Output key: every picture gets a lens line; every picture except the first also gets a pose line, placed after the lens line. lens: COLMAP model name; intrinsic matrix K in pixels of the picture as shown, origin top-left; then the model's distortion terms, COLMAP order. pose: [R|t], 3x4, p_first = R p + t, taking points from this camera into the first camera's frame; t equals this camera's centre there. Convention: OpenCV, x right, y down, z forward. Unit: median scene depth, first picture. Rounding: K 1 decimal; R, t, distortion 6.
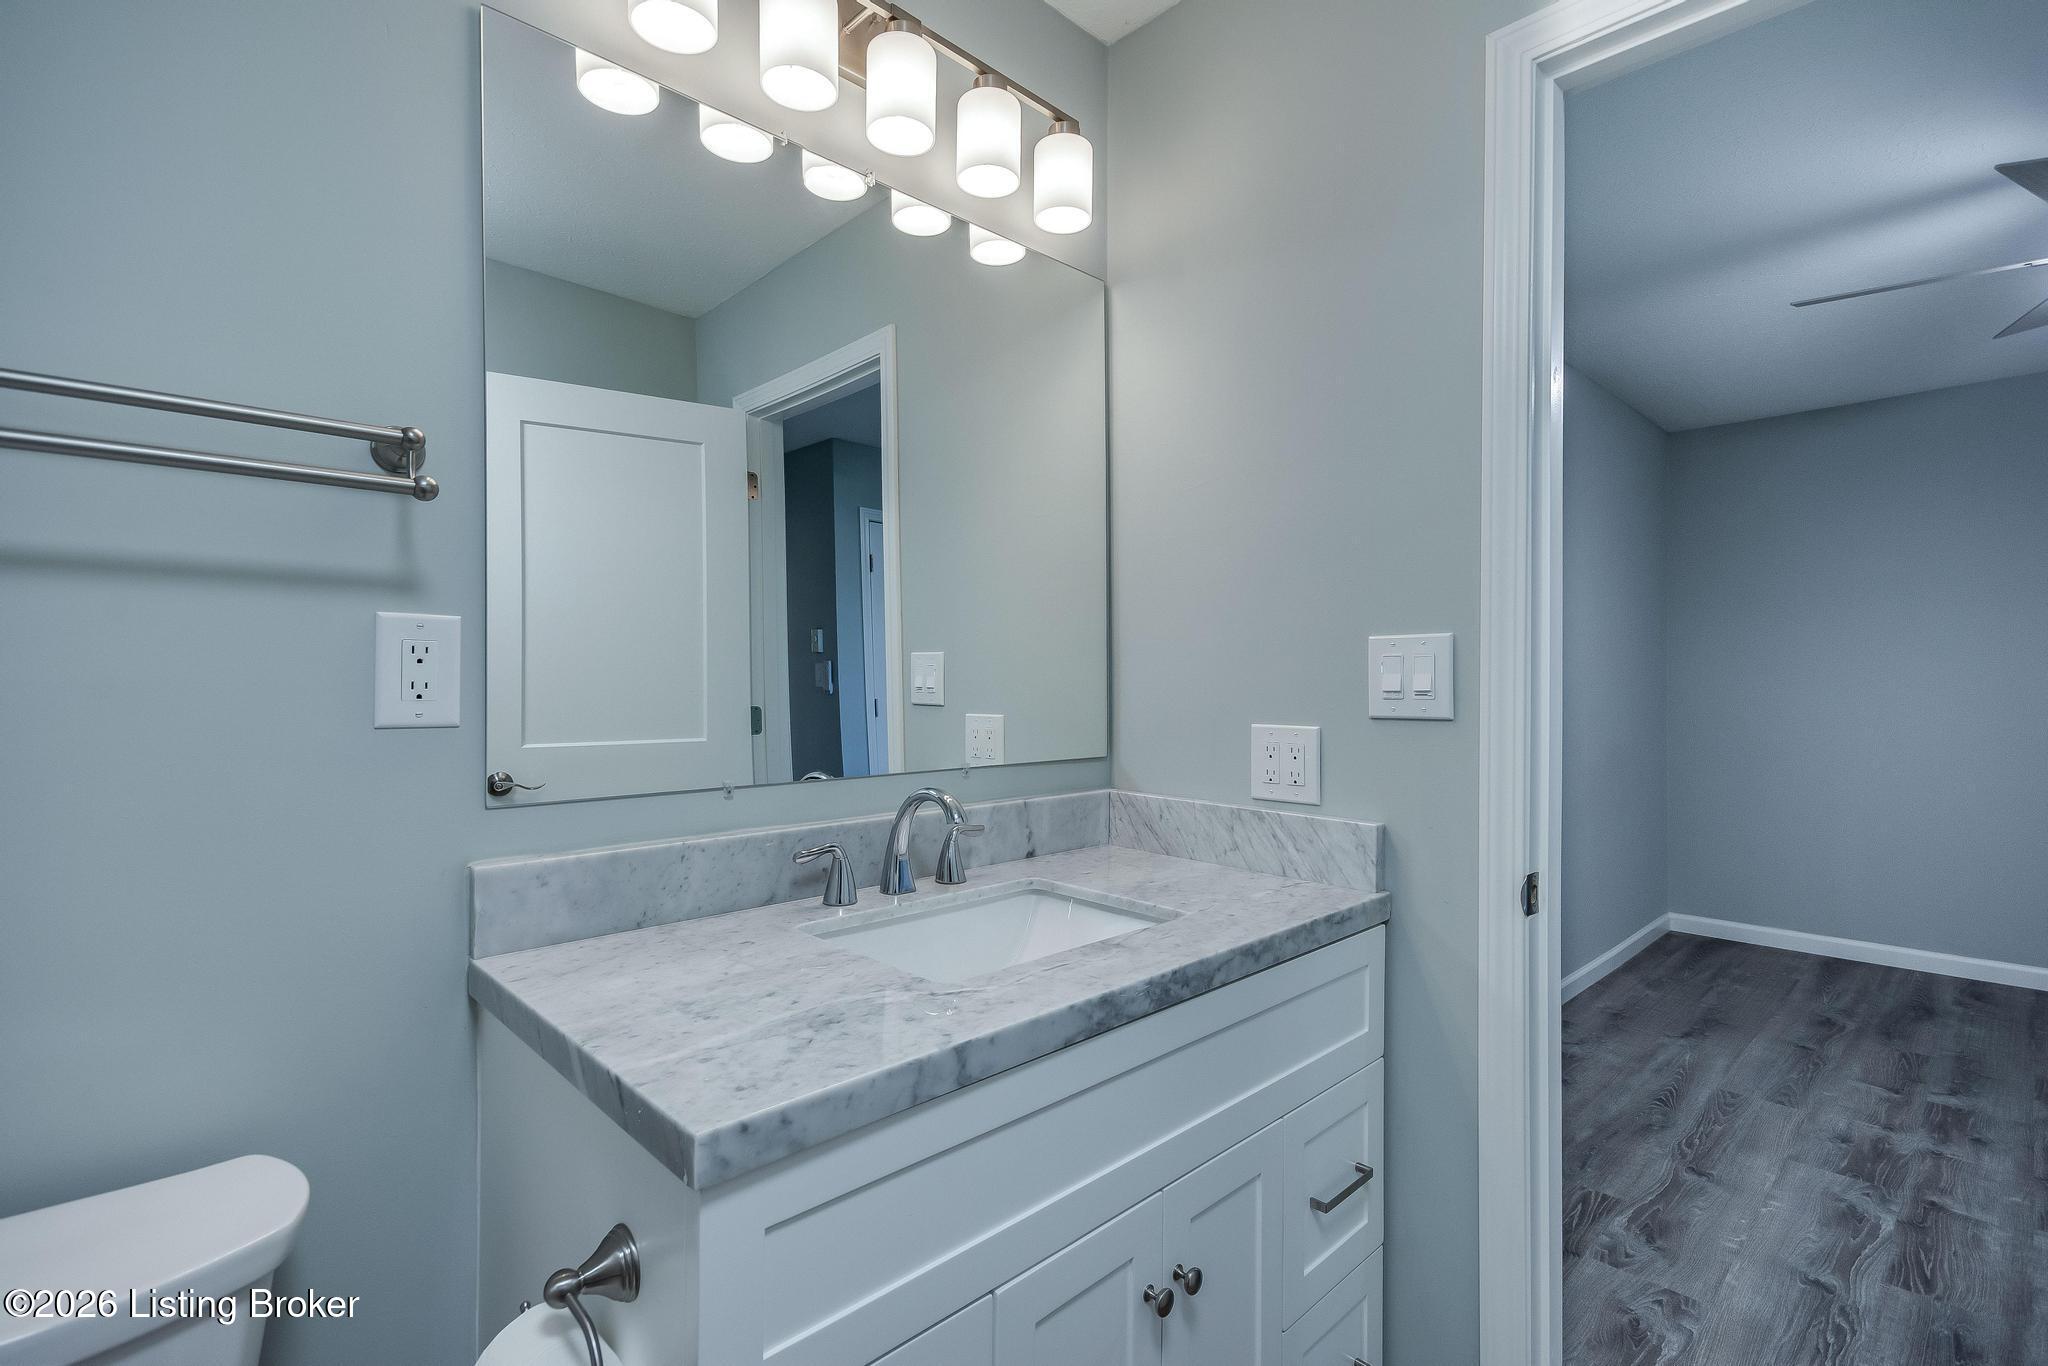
lens RADIAL K [[952.9, 0, 1032.8], [0, 952.9, 680.1], [0, 0, 1]] dist [0.001307, 0.000243]
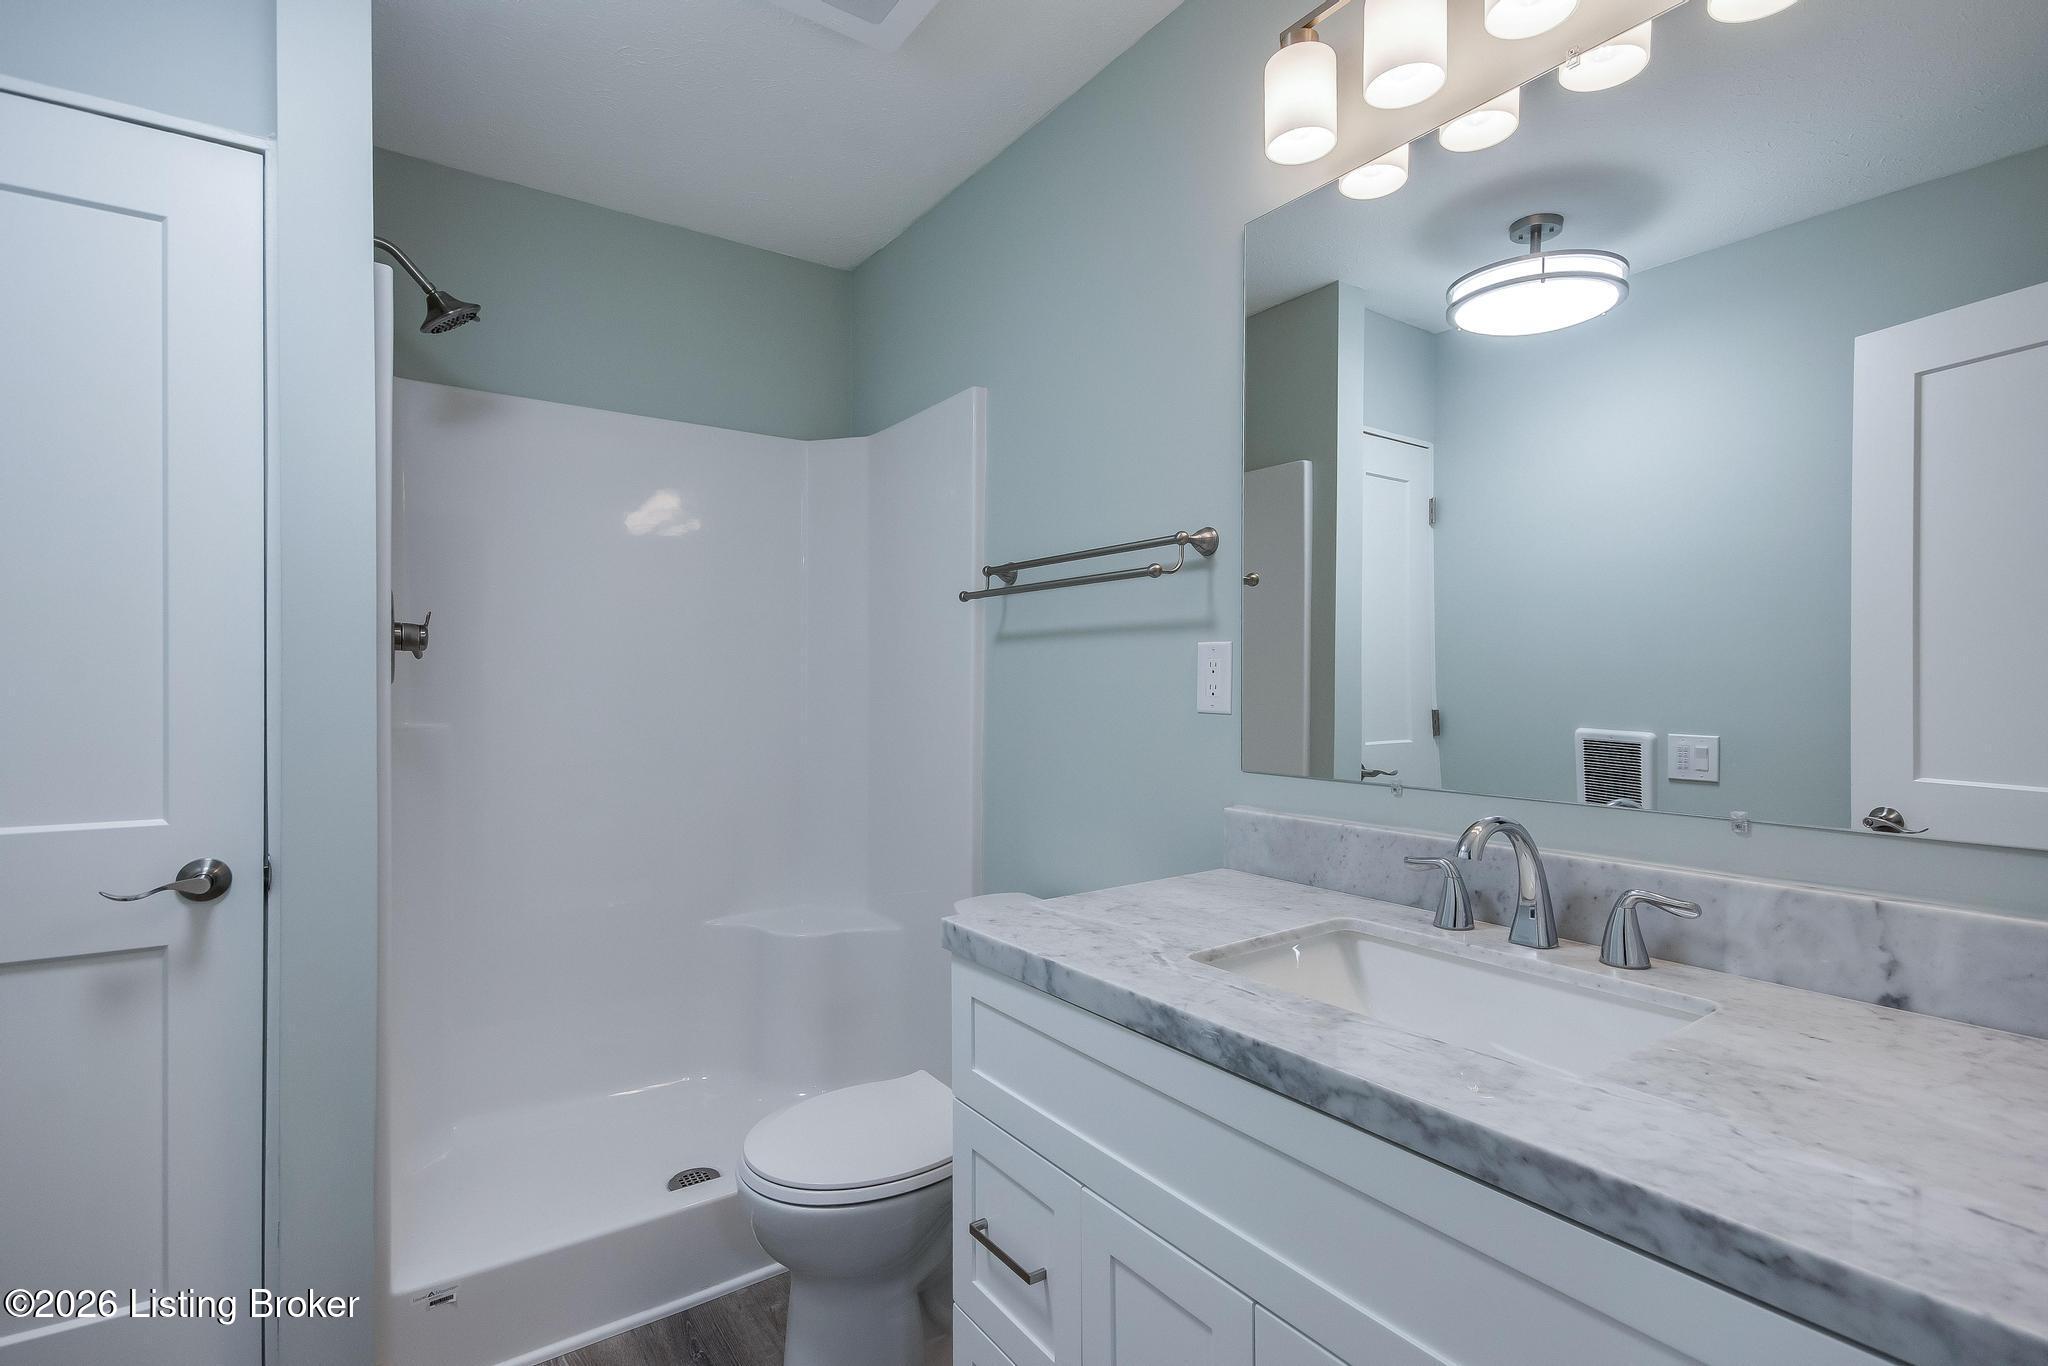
lens RADIAL K [[952.9, 0, 1028.6], [0, 952.9, 685.8], [0, 0, 1]] dist [0.001307, 0.000243]
pose [[-0.141528, 0.000176, -0.989934, 0.926462], [-0.004979, 0.999987, 0.000890, 0.003107], [0.989922, 0.005055, -0.141525, 0.874476]]
